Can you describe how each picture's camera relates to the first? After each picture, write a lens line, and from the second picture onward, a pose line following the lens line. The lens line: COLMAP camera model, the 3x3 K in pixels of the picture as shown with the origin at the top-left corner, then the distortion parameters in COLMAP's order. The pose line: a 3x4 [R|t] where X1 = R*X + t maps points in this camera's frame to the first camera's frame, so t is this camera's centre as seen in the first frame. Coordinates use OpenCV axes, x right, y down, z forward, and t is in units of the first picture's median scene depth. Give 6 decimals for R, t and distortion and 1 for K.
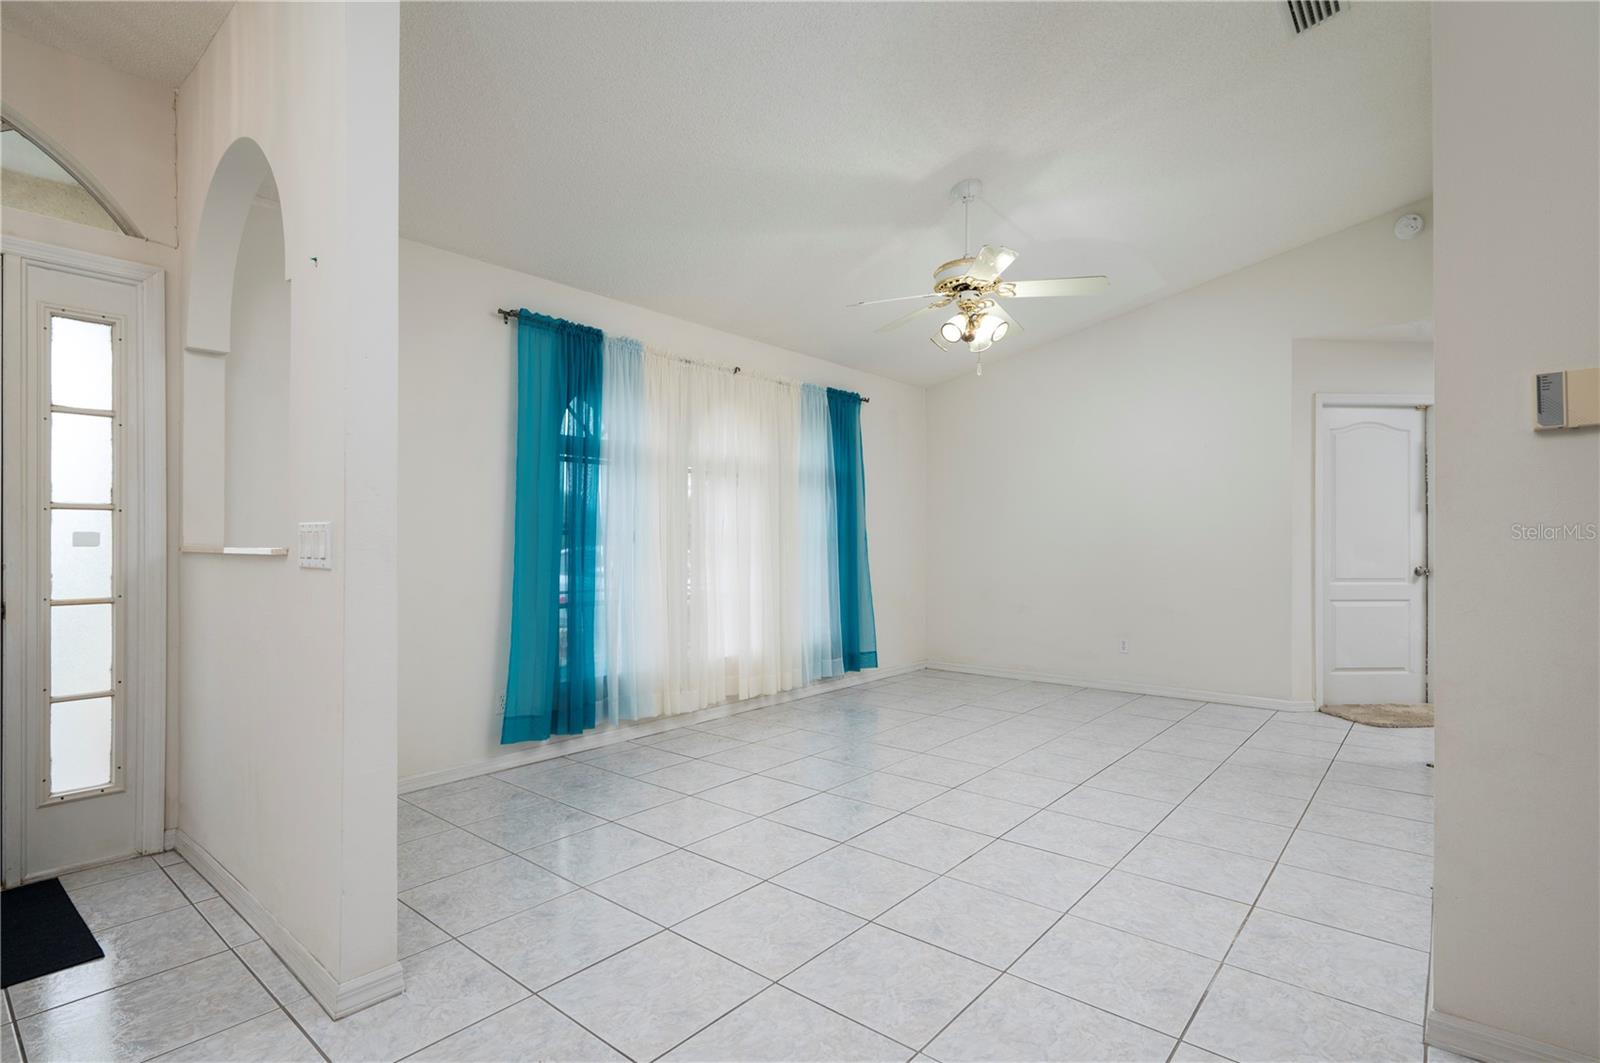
lens RADIAL K [[758.3, 0, 802.5], [0, 758.3, 538.9], [0, 0, 1]] dist [0.001297, -0.000932]
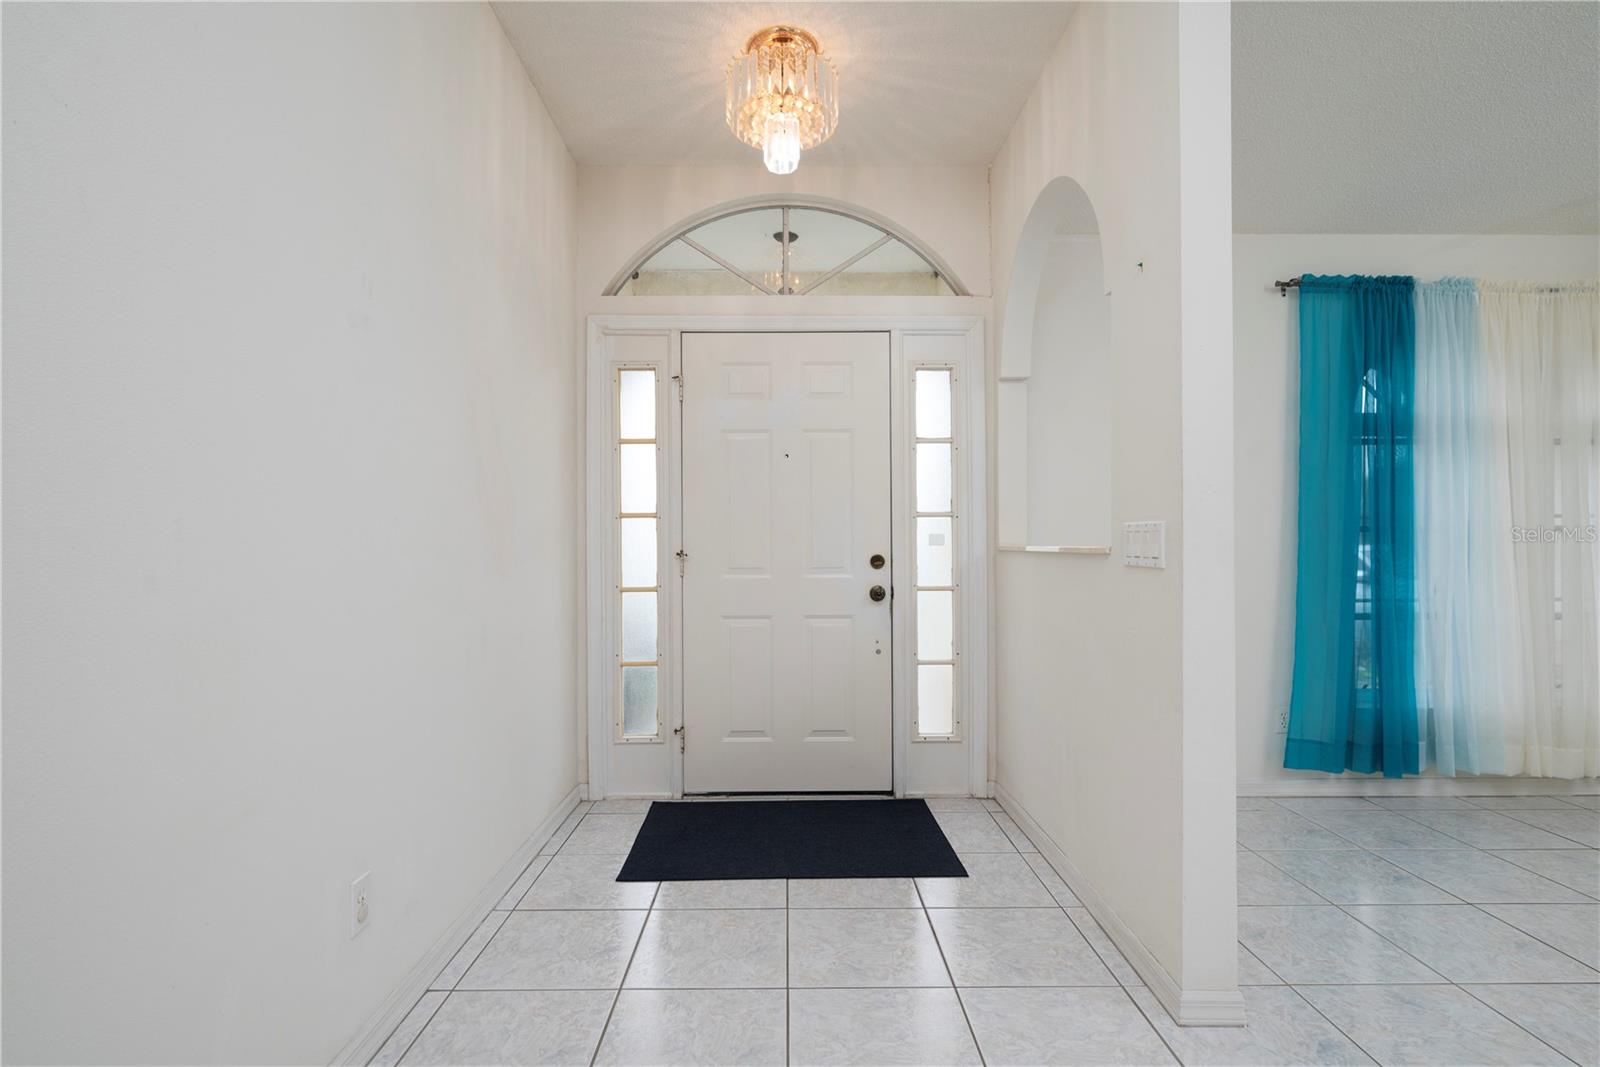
lens RADIAL K [[758.3, 0, 816.7], [0, 758.3, 537.2], [0, 0, 1]] dist [0.001297, -0.000932]
pose [[0.667283, -0.006547, -0.744776, -0.118589], [0.005530, 0.999977, -0.003836, -0.000090], [0.744784, -0.001559, 0.667304, -0.005974]]
